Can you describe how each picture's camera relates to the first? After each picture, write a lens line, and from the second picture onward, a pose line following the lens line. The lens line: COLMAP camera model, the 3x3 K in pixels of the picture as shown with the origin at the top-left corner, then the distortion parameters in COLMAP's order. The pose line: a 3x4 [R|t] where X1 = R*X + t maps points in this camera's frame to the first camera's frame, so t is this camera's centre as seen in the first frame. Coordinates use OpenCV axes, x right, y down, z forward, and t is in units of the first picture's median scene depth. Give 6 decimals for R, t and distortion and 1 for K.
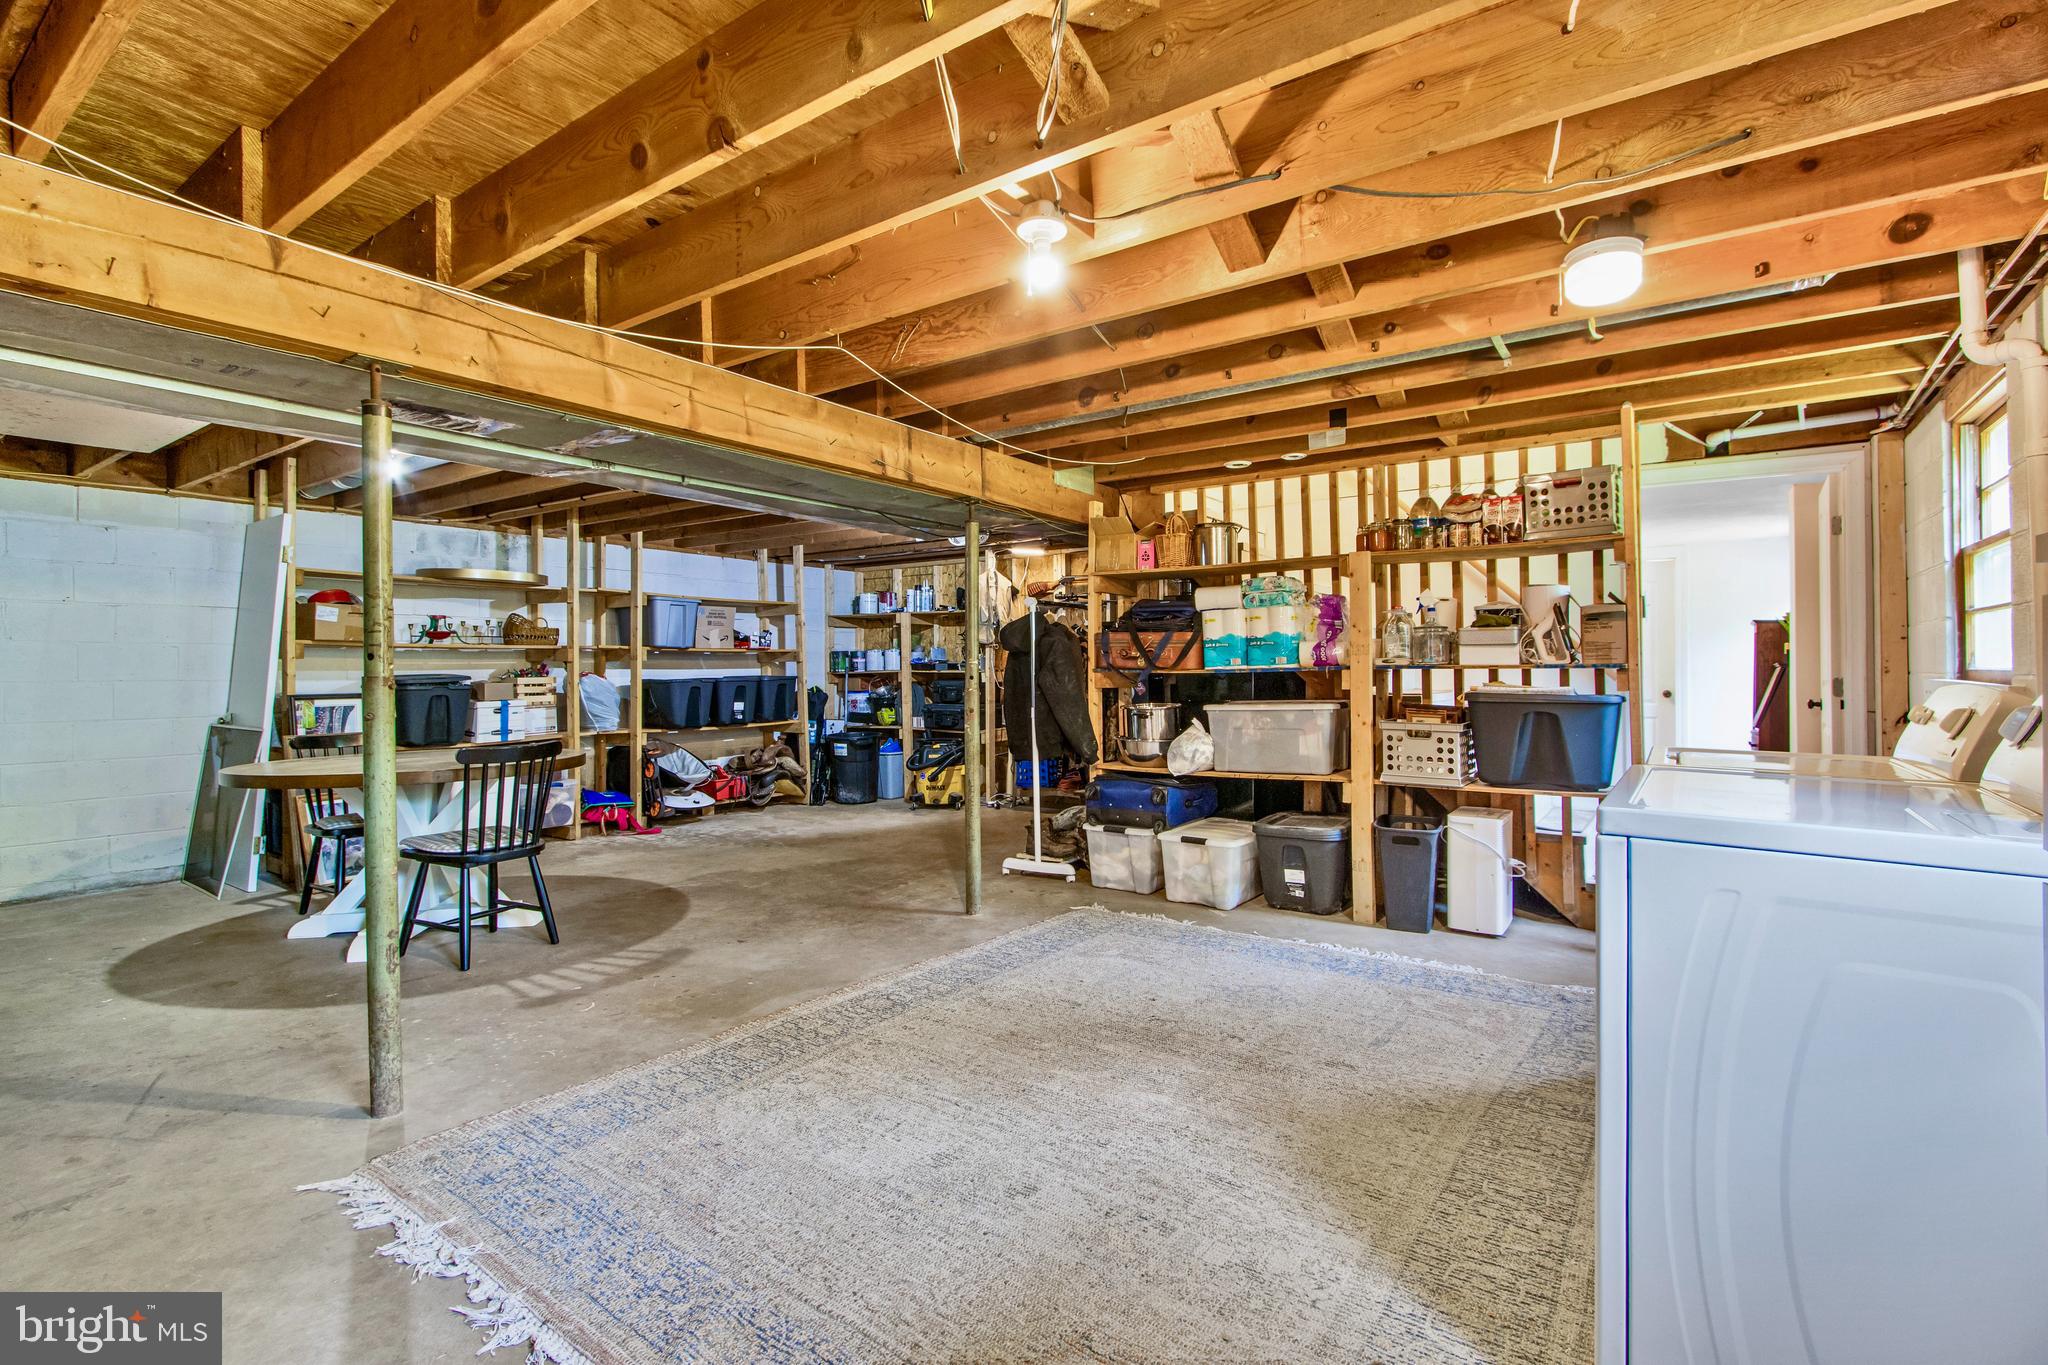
lens RADIAL K [[952.4, 0, 1020.7], [0, 952.4, 665.9], [0, 0, 1]] dist [-0.010949, 0.001110]
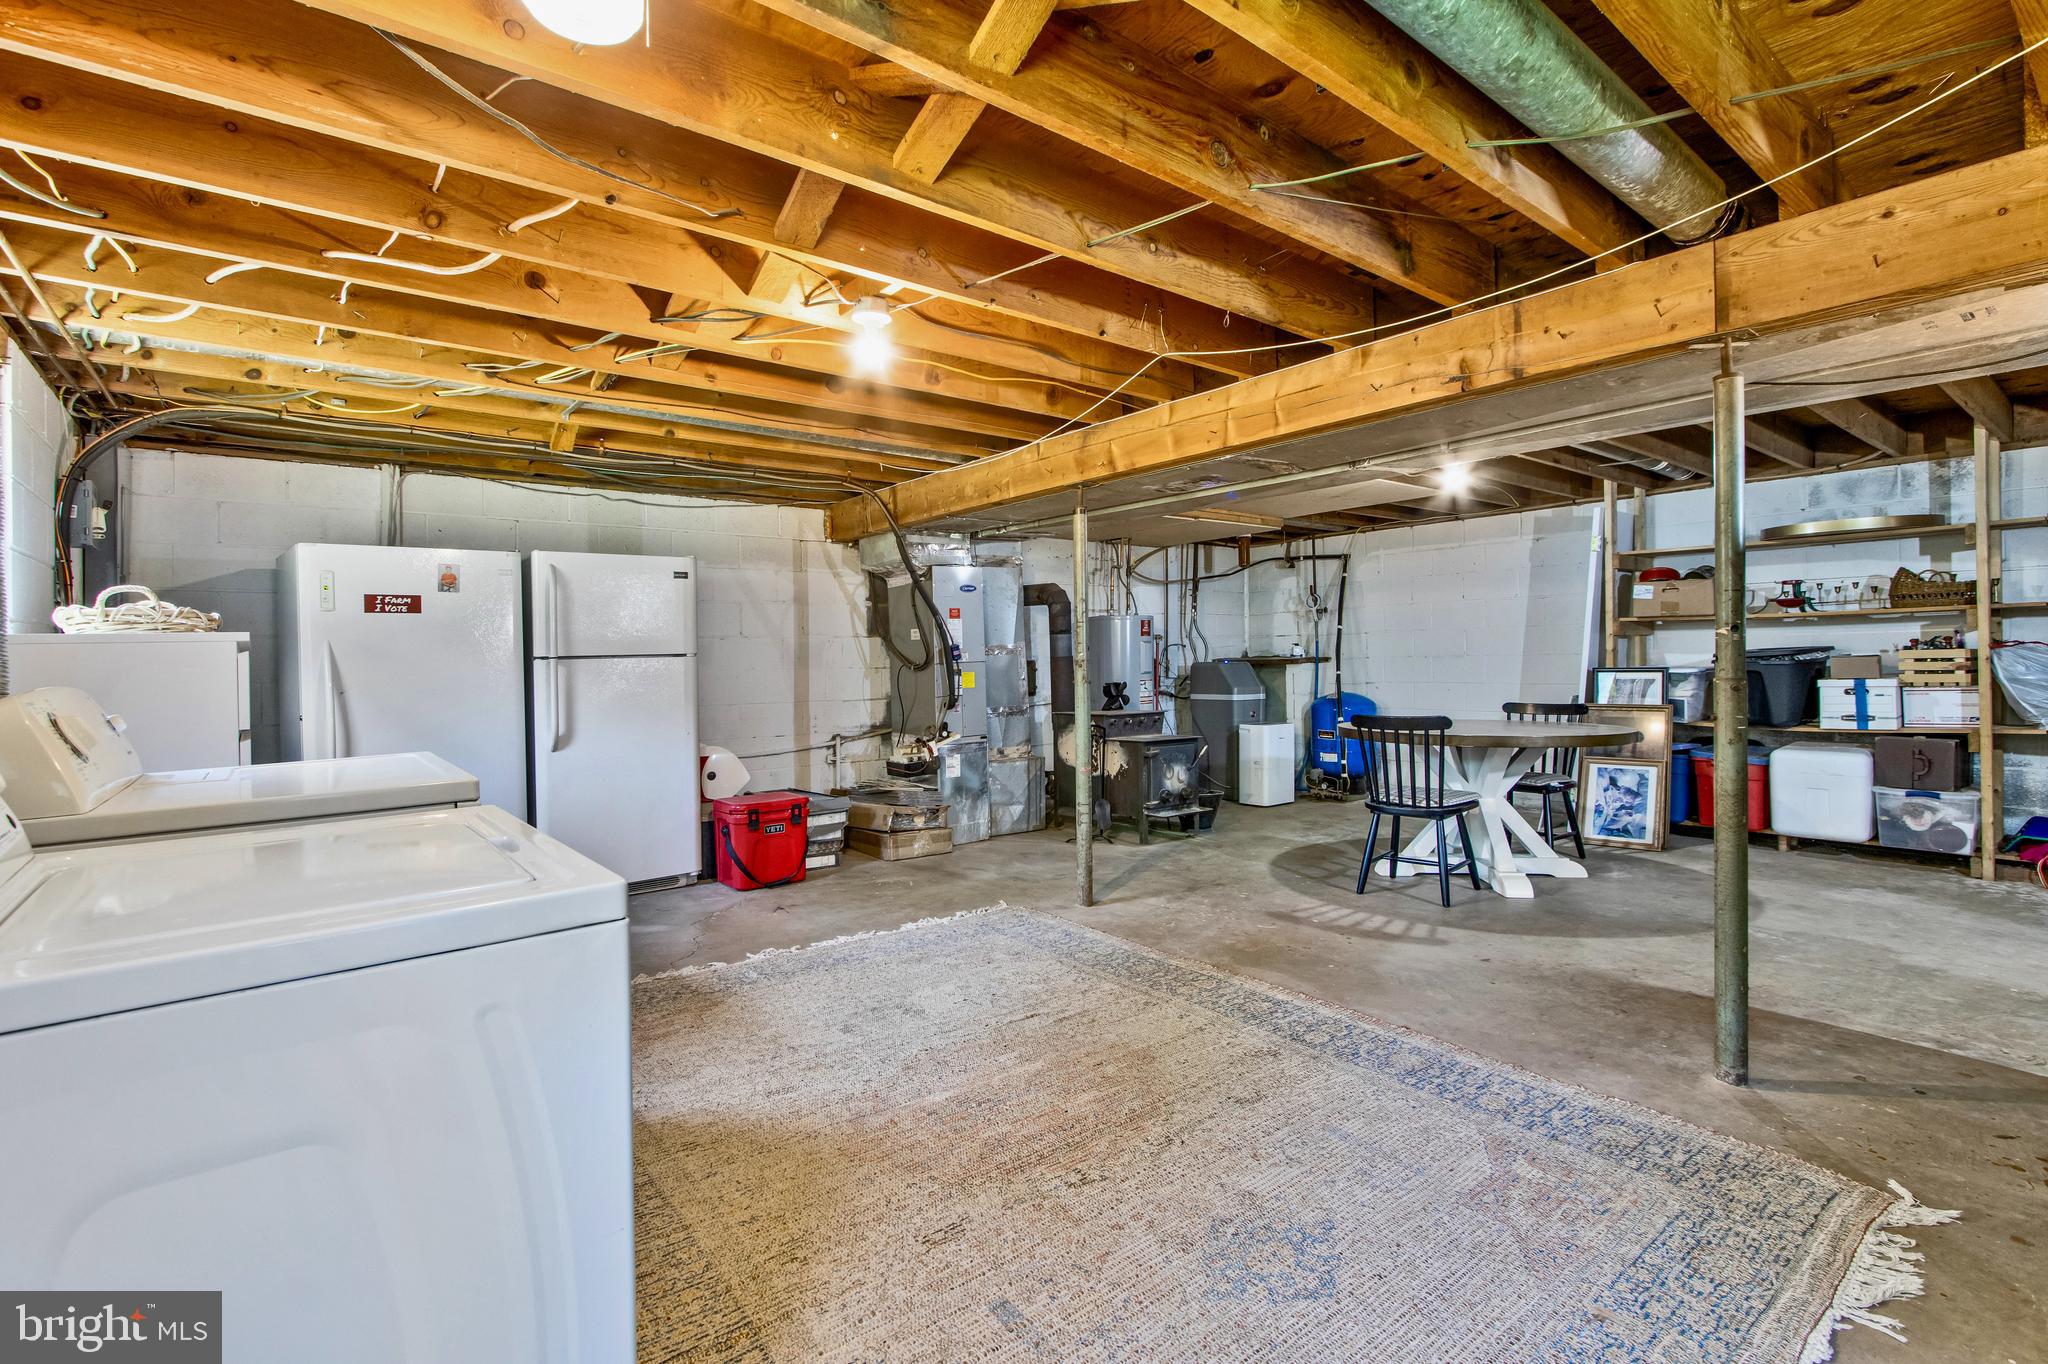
lens RADIAL K [[952.4, 0, 1020.7], [0, 952.4, 665.4], [0, 0, 1]] dist [-0.010949, 0.001110]
pose [[-0.266618, 0.014203, -0.963698, 0.729720], [0.021972, 0.999721, 0.008656, 0.004294], [0.963552, -0.018866, -0.266856, 0.928439]]
